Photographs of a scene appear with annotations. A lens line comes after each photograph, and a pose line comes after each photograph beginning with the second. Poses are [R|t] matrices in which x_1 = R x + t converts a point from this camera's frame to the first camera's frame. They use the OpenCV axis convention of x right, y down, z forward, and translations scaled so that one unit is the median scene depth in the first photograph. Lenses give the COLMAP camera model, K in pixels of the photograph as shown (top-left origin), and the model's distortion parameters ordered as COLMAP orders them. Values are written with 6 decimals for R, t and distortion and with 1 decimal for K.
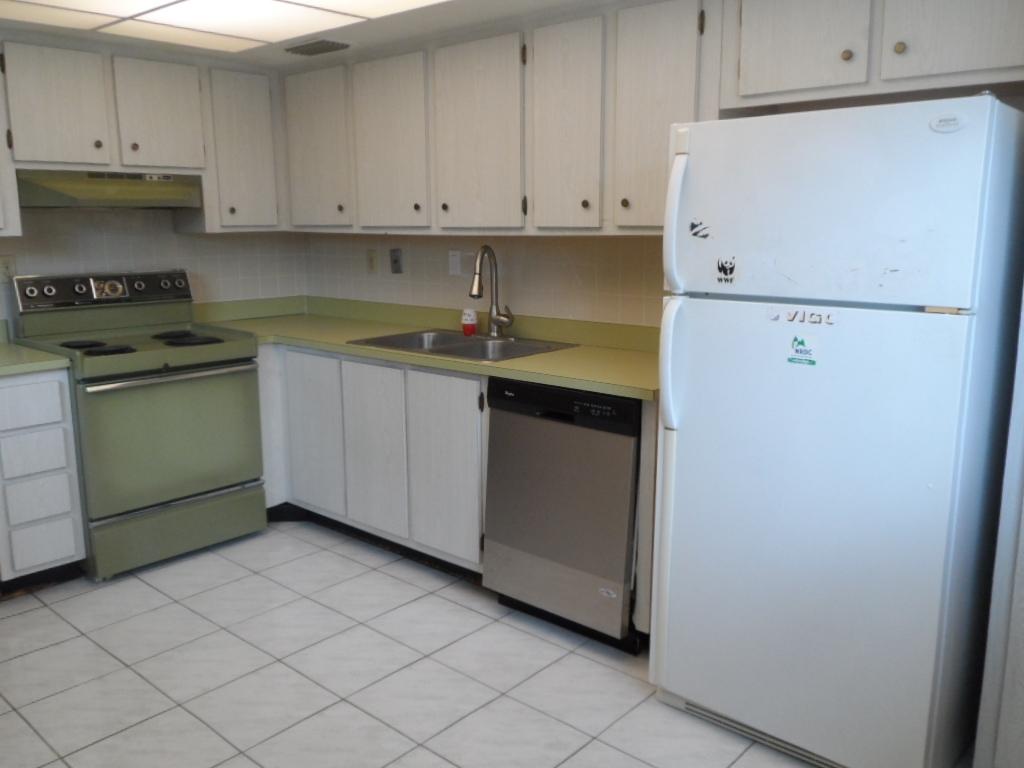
lens RADIAL K [[849.3, 0, 513.0], [0, 849.3, 378.9], [0, 0, 1]] dist [0.016820, -0.043124]
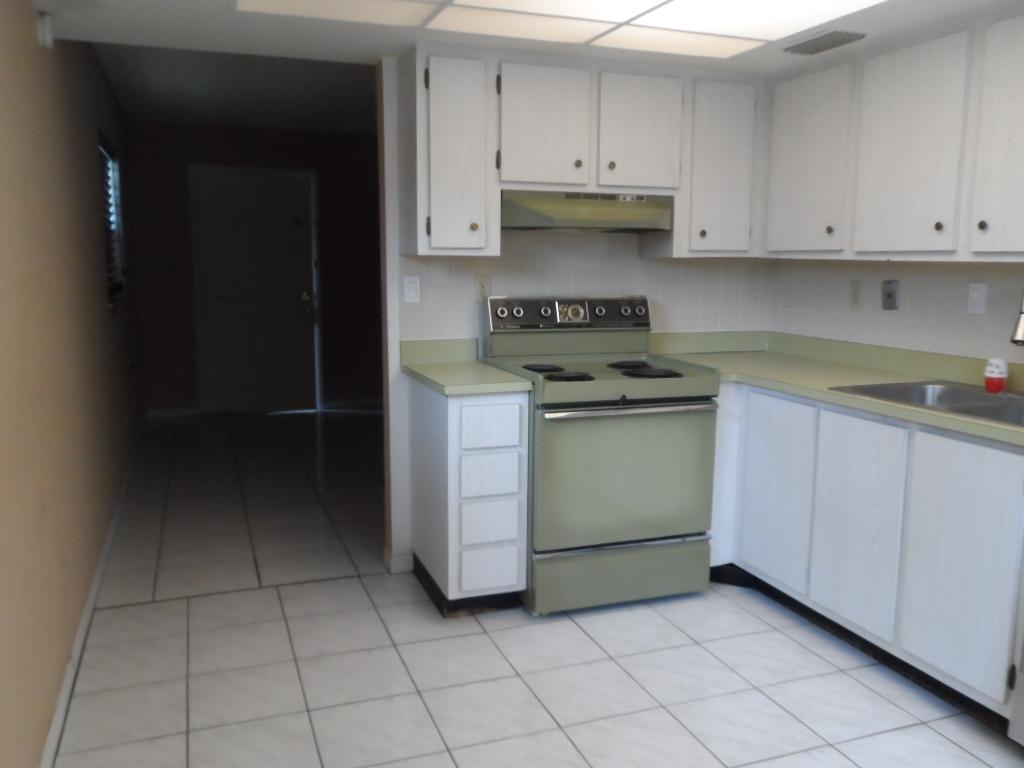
lens RADIAL K [[849.3, 0, 510.3], [0, 849.3, 387.5], [0, 0, 1]] dist [0.016820, -0.043124]
pose [[0.882669, 0.082757, -0.462651, -0.087080], [-0.098611, 0.995074, -0.010141, -0.004779], [0.459533, 0.054574, 0.886483, 0.120558]]
